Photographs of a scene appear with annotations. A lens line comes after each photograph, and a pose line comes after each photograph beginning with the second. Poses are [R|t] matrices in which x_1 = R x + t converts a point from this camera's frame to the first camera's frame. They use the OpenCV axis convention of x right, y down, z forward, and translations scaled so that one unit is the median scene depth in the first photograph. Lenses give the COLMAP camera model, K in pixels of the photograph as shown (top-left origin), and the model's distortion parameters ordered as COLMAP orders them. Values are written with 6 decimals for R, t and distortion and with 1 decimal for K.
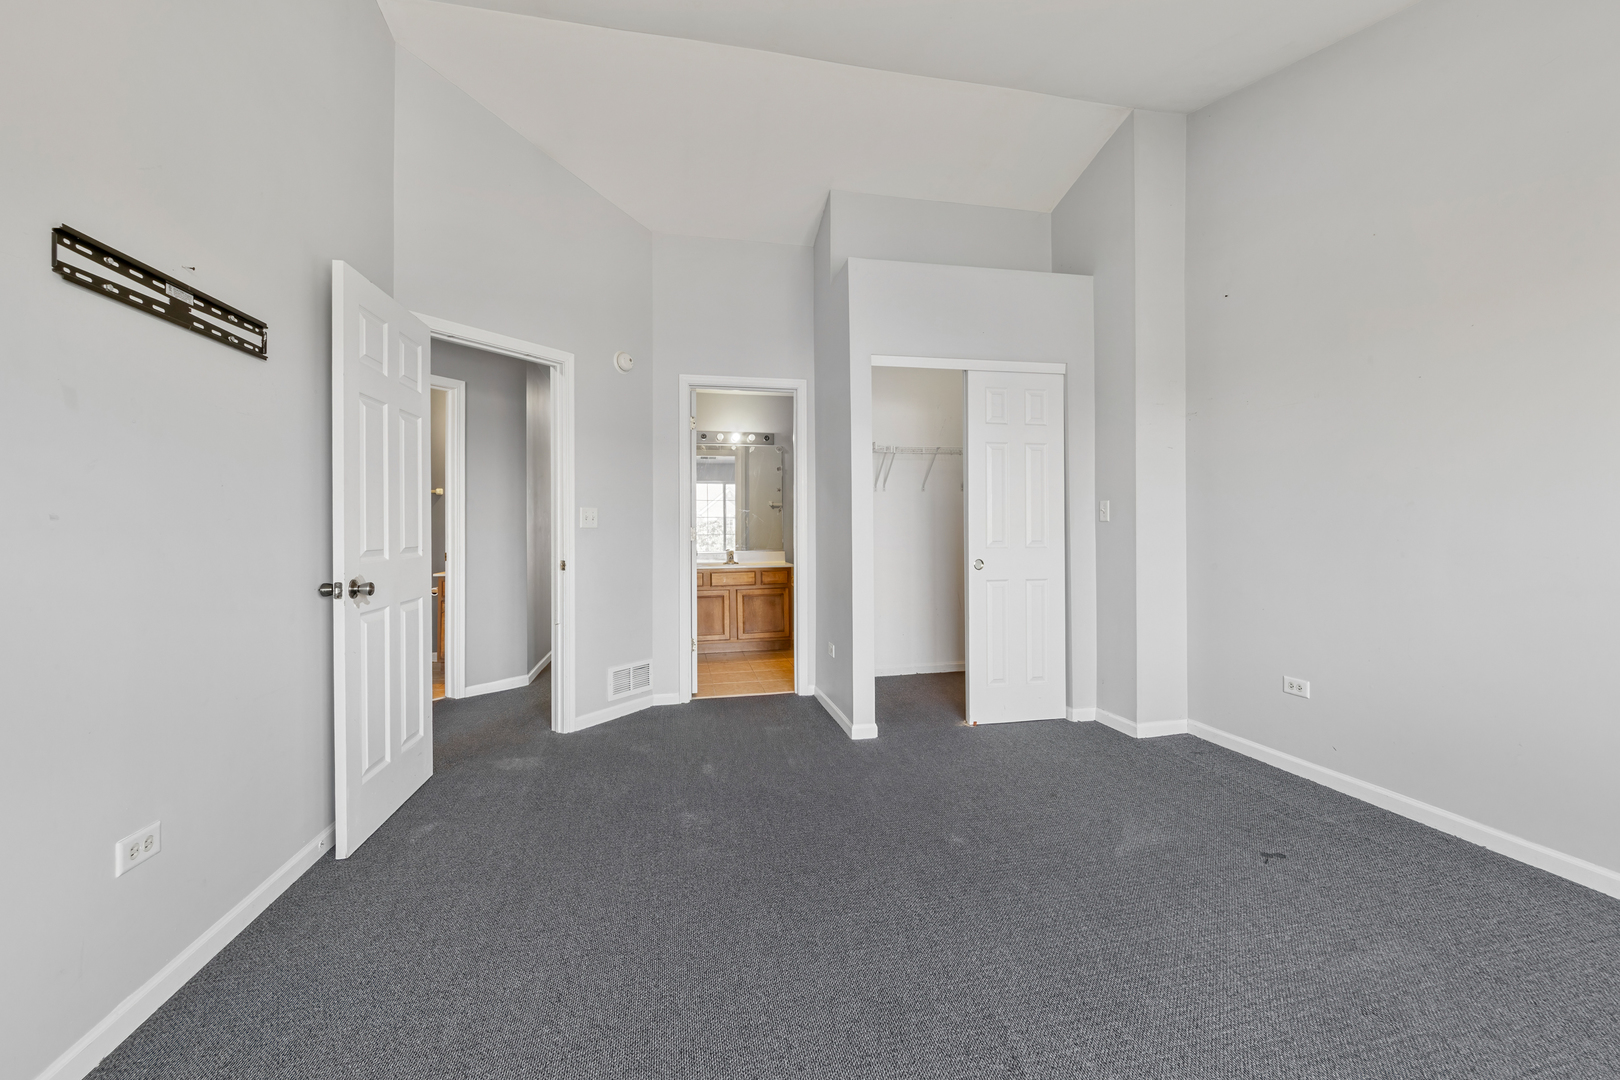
lens RADIAL K [[656.2, 0, 813.4], [0, 656.2, 517.9], [0, 0, 1]] dist [-0.001061, -0.000418]
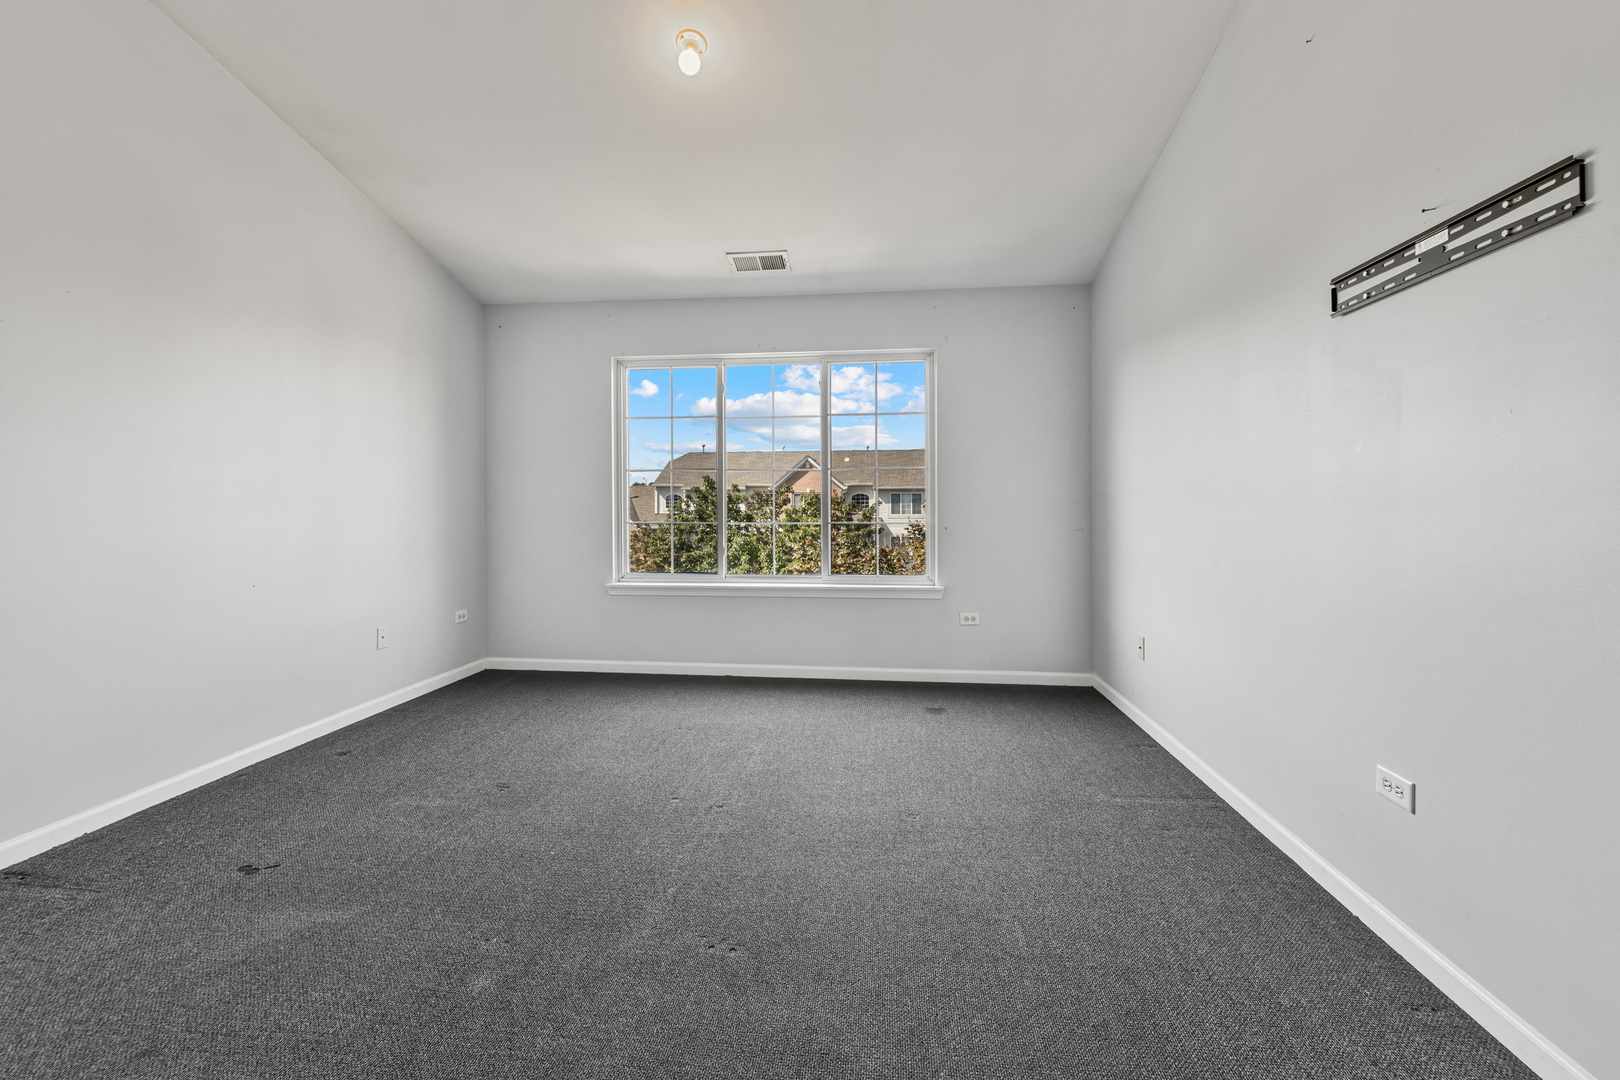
lens RADIAL K [[656.2, 0, 813.4], [0, 656.2, 517.9], [0, 0, 1]] dist [-0.001061, -0.000418]
pose [[-0.942555, -0.001104, 0.334050, -0.434856], [0.004782, 0.999847, 0.016797, 0.030423], [-0.334017, 0.017429, -0.942406, 2.107735]]
